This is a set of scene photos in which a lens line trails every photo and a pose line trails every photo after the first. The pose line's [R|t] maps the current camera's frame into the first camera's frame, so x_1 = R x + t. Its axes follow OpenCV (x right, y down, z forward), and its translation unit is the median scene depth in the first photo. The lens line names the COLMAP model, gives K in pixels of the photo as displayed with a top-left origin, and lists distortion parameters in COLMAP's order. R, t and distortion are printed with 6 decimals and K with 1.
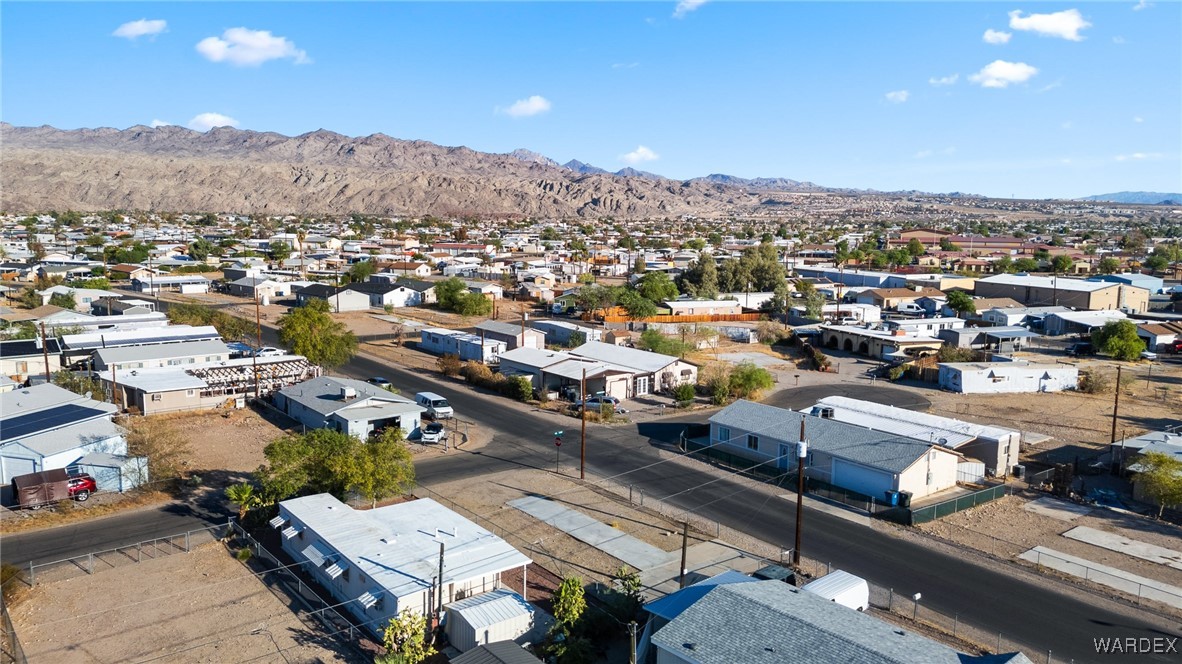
lens RADIAL K [[1006.0, 0, 610.6], [0, 1006.0, 328.6], [0, 0, 1]] dist [0.090837, -0.095149]
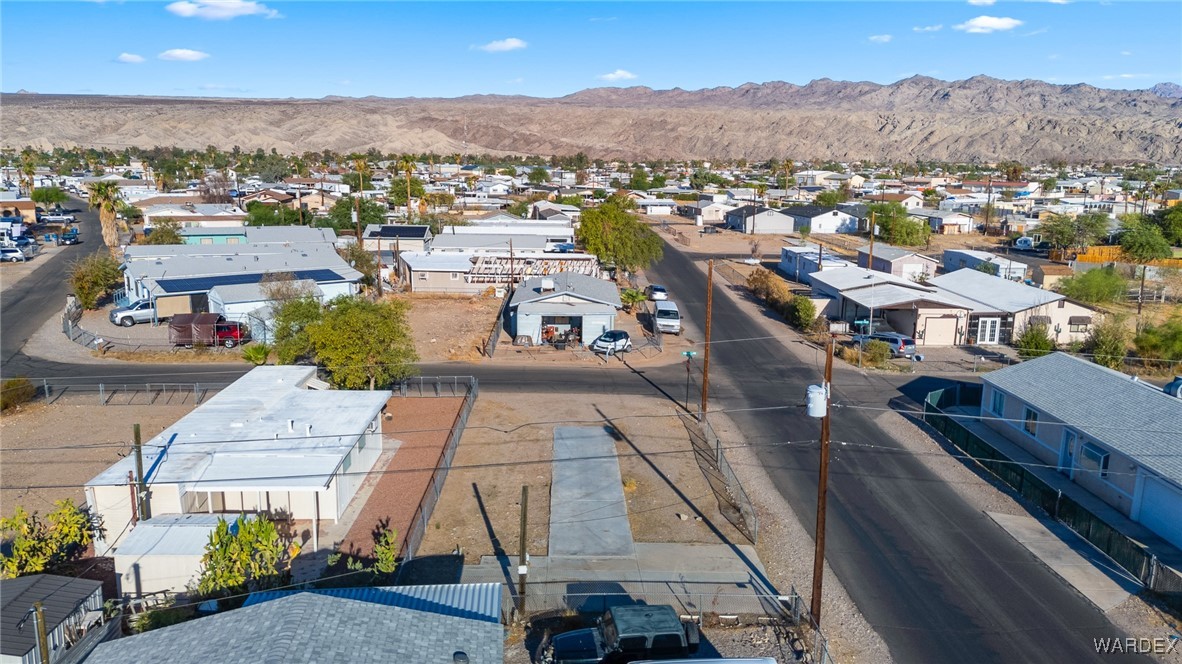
lens RADIAL K [[965.5, 0, 604.1], [0, 965.5, 294.2], [0, 0, 1]] dist [0.069232, -0.052404]
pose [[0.767430, 0.080425, -0.636068, 0.090185], [-0.087688, 0.995945, 0.020131, 0.015557], [0.635107, 0.040326, 0.771370, 0.126709]]
